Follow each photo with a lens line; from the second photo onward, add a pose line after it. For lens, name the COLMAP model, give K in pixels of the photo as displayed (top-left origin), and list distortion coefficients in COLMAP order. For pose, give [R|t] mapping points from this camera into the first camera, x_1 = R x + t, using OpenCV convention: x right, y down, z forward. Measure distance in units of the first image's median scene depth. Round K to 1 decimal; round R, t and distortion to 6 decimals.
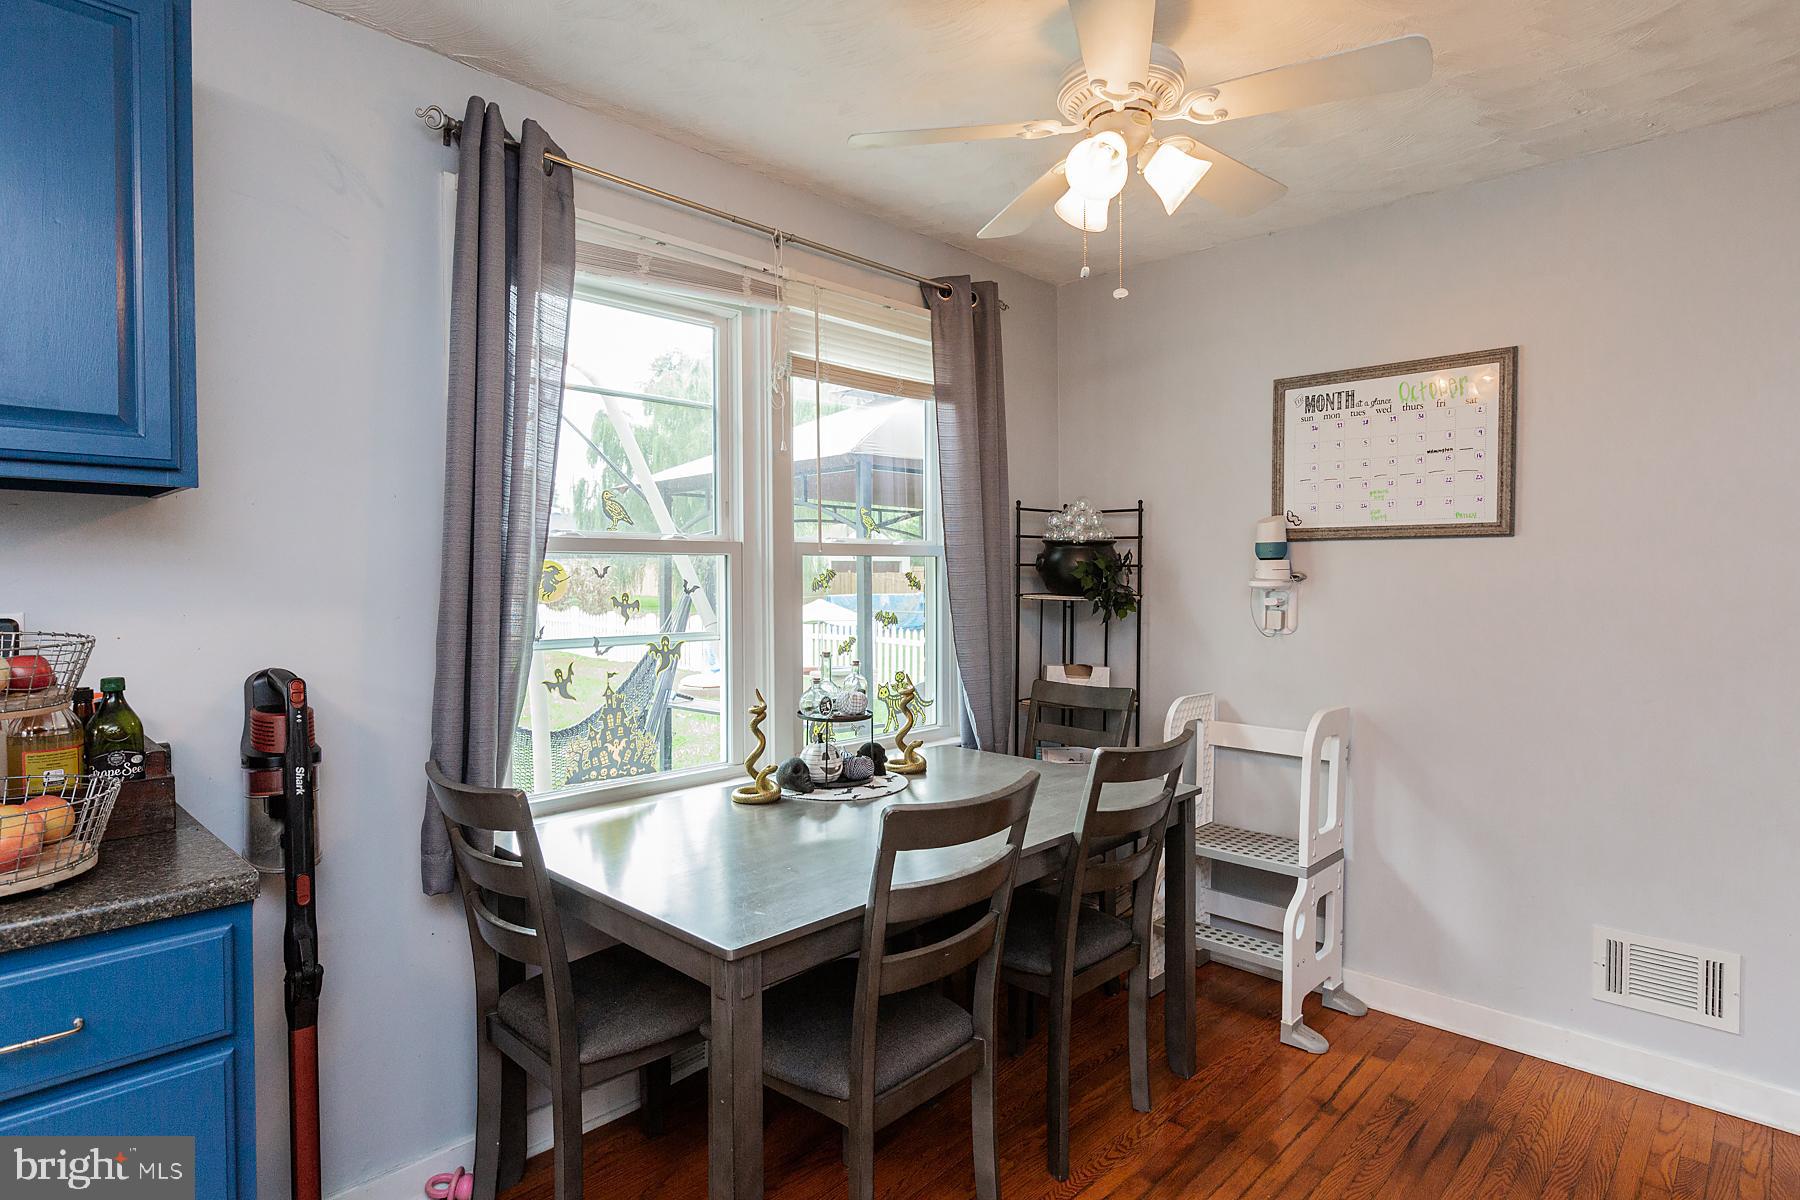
lens RADIAL K [[957.1, 0, 900.0], [0, 957.1, 600.0], [0, 0, 1]] dist [-0.001633, -0.000228]
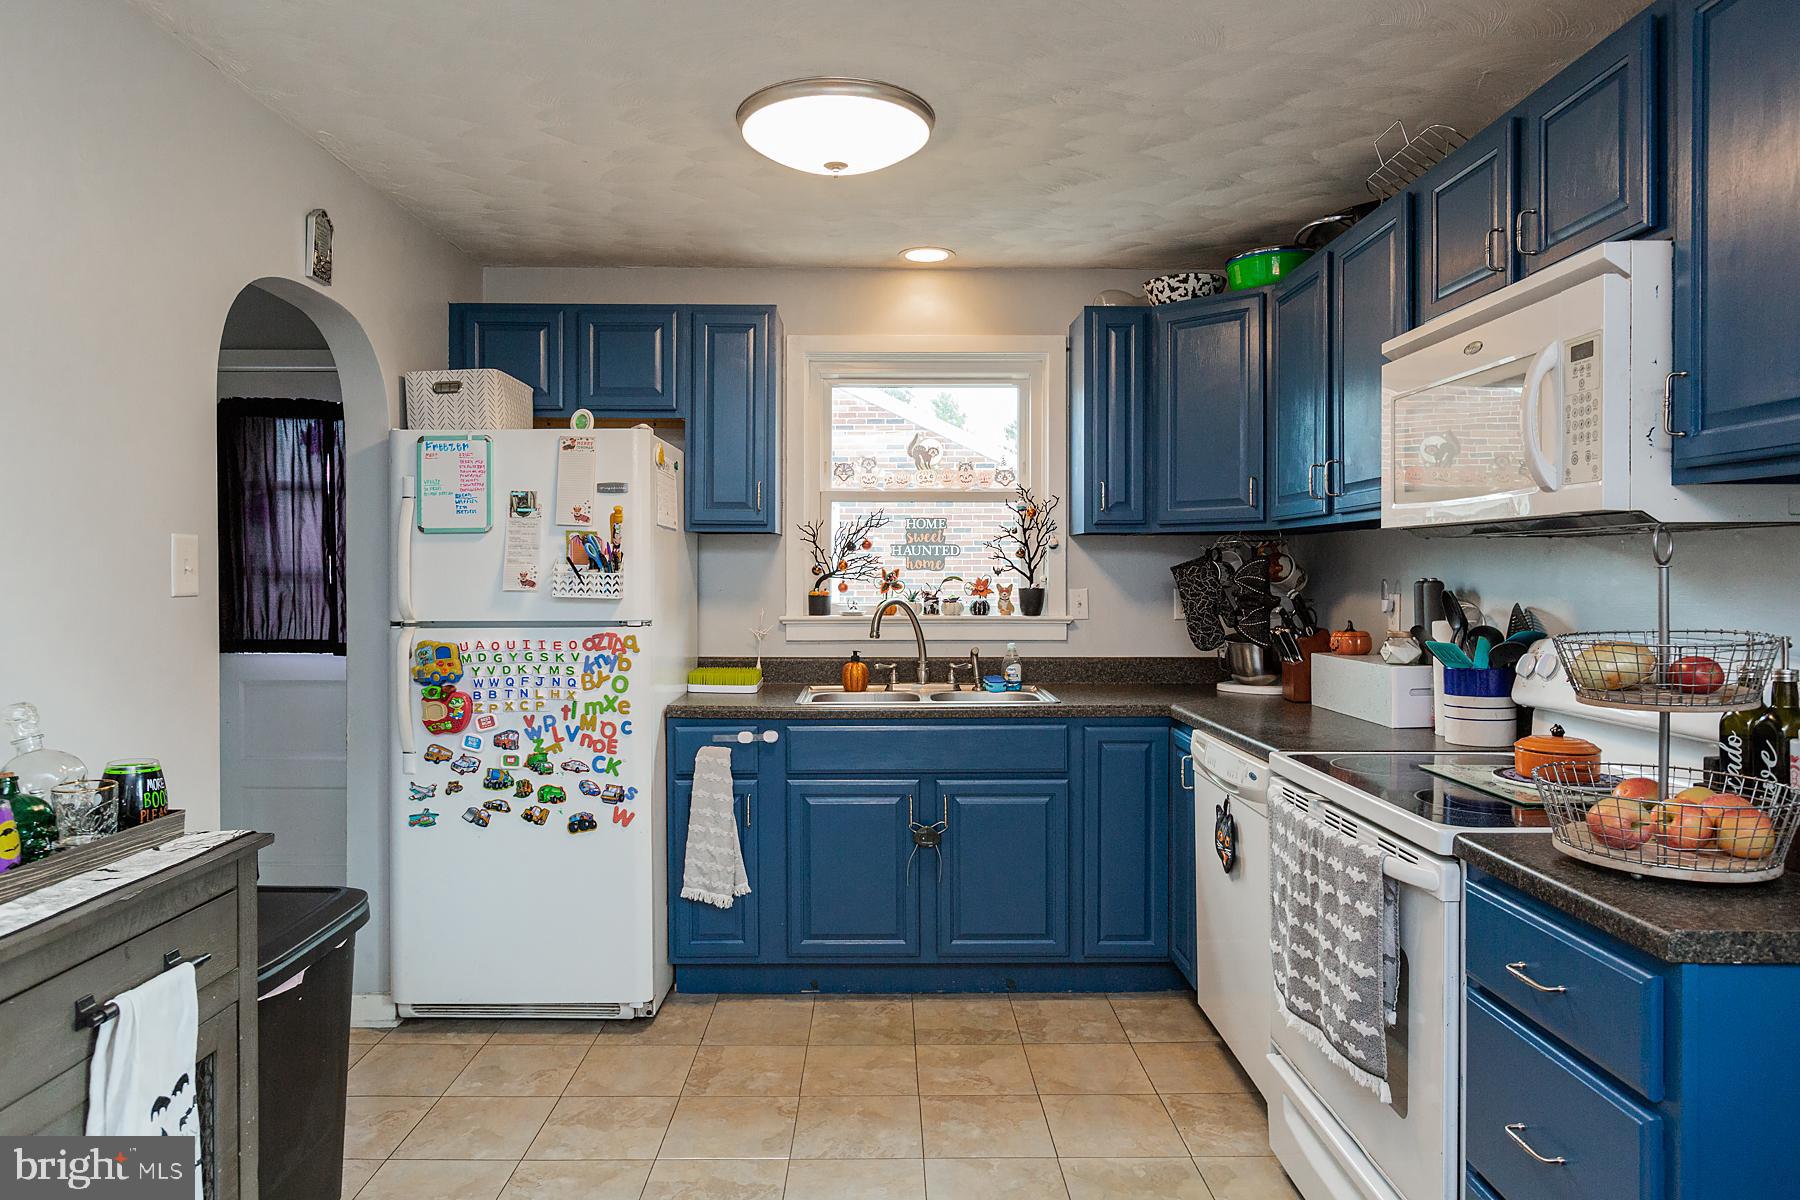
lens RADIAL K [[1088.7, 0, 883.6], [0, 1088.7, 581.0], [0, 0, 1]] dist [-0.003240, -0.000459]
pose [[-0.718353, 0.011068, -0.695590, 0.220078], [-0.013874, 0.999447, 0.030230, -0.019666], [0.695540, 0.031366, -0.717802, 0.534468]]
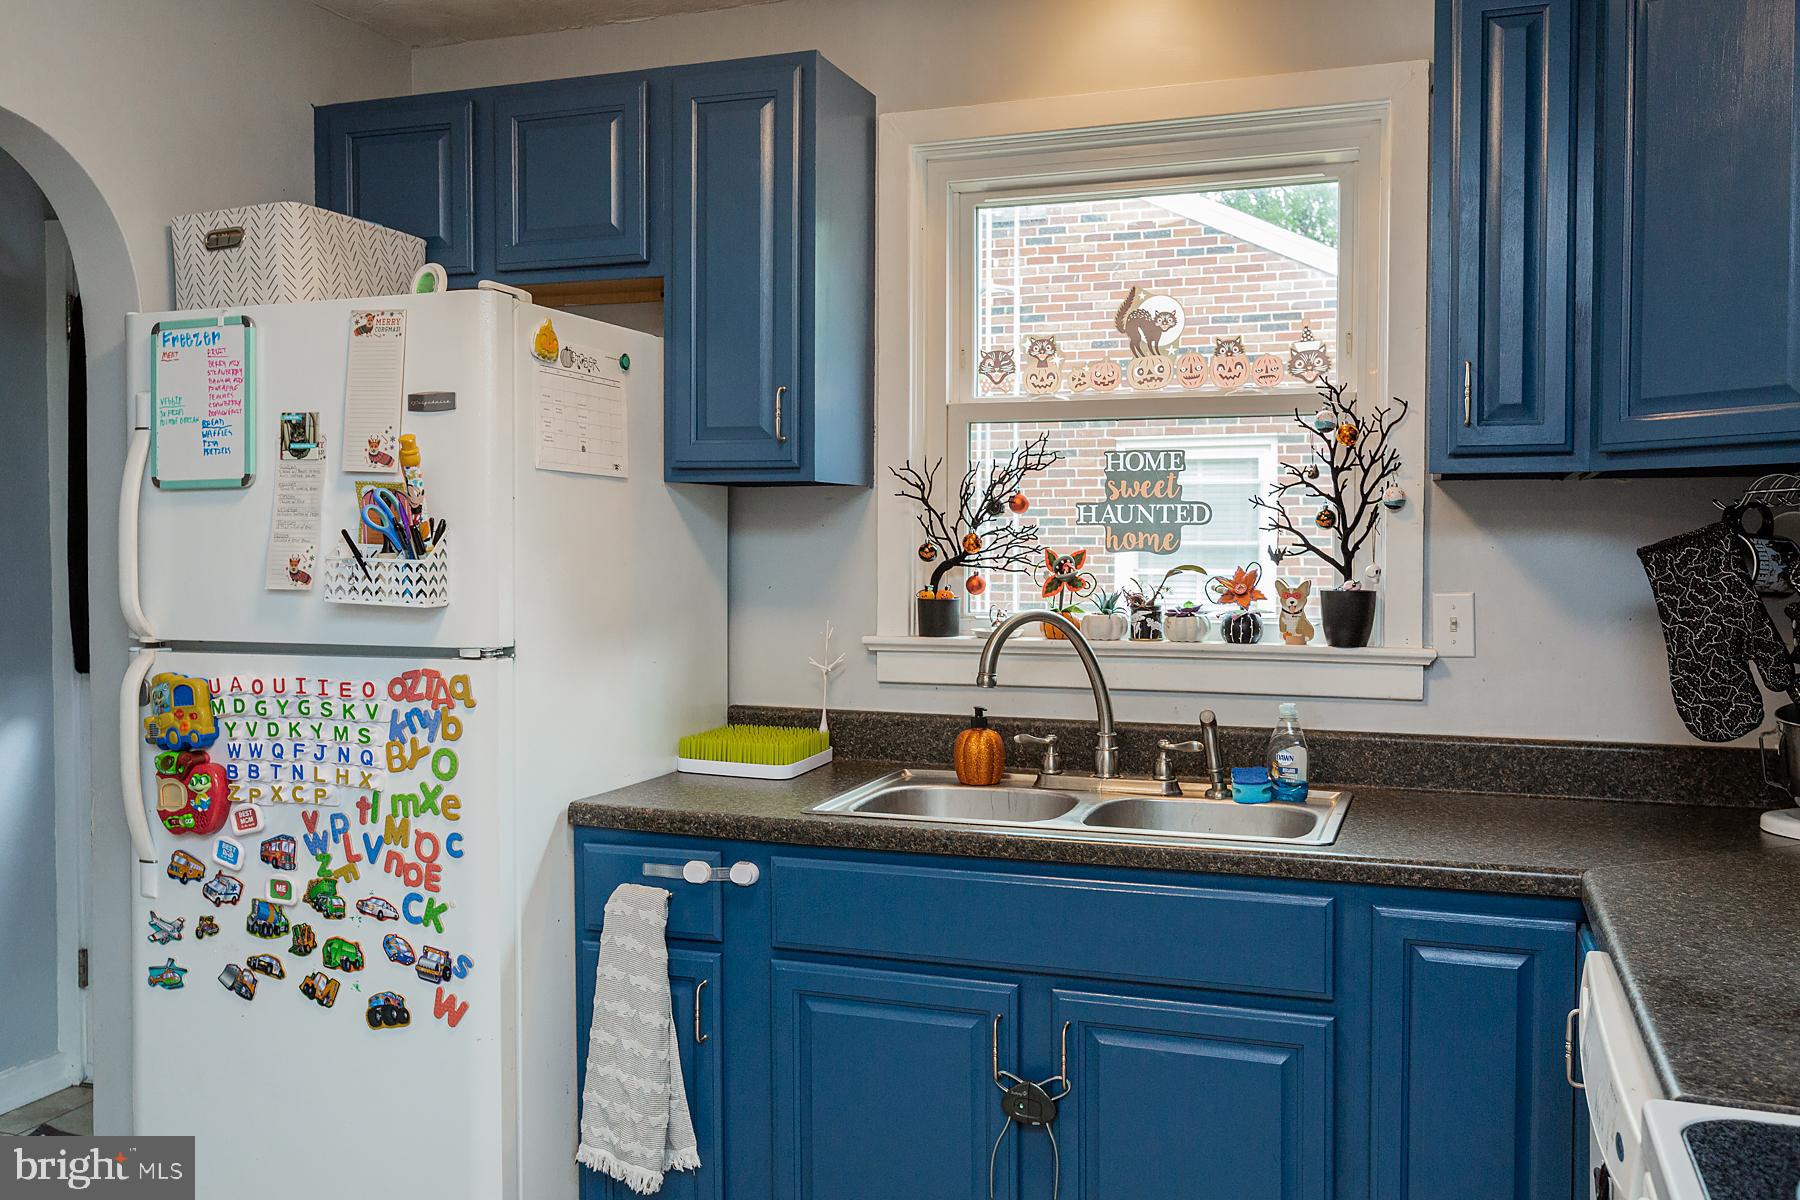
lens RADIAL K [[1520.5, 0, 900.6], [0, 1520.5, 593.8], [0, 0, 1]] dist [-0.001747, 0.001495]
pose [[-0.914628, 0.017305, -0.403925, -0.247152], [-0.006758, 0.998290, 0.058072, -0.021894], [0.404239, 0.055844, -0.912947, 0.418583]]
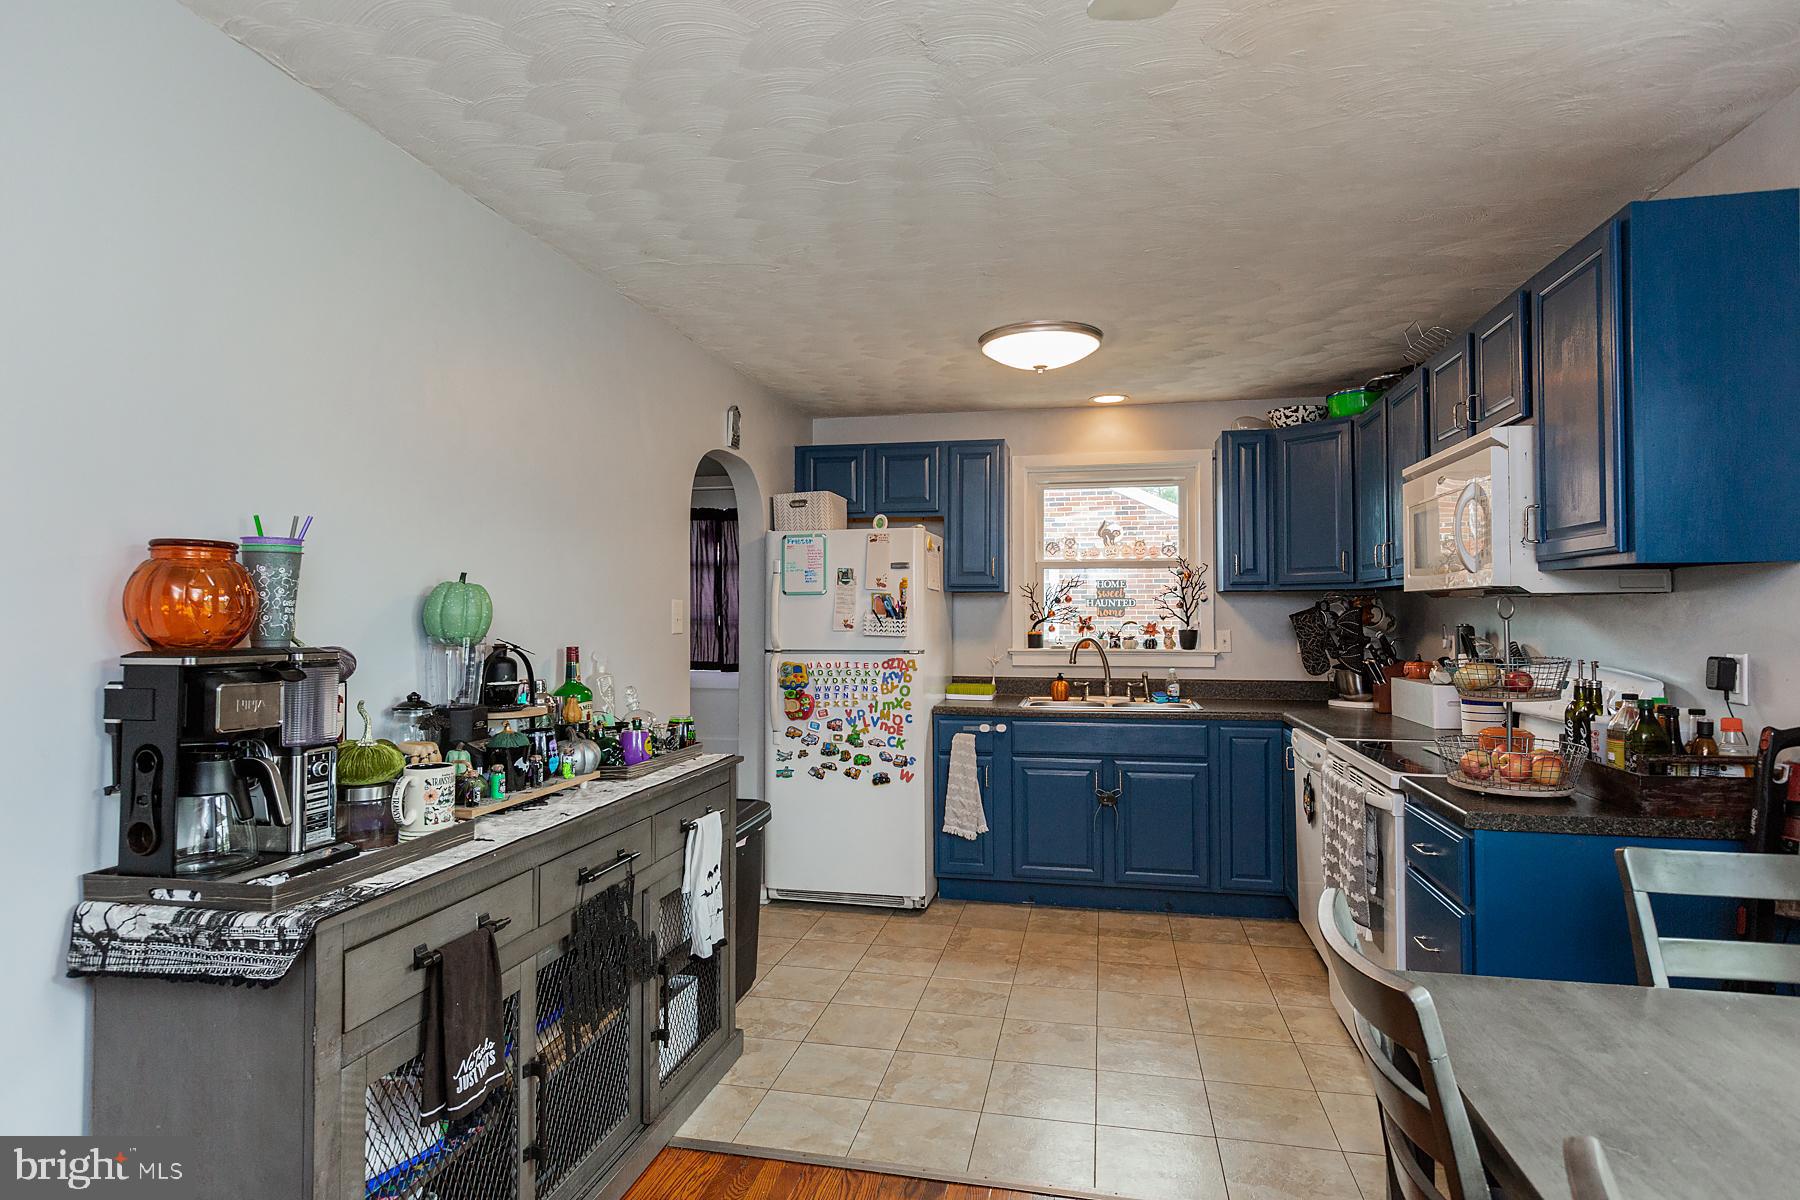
lens RADIAL K [[944.6, 0, 899.6], [0, 944.6, 593.1], [0, 0, 1]] dist [-0.000888, 0.000665]
pose [[-0.849586, -0.005375, -0.527422, 0.444358], [-0.008110, 0.999963, 0.002873, -0.037309], [0.527387, 0.006718, -0.849599, 0.828434]]
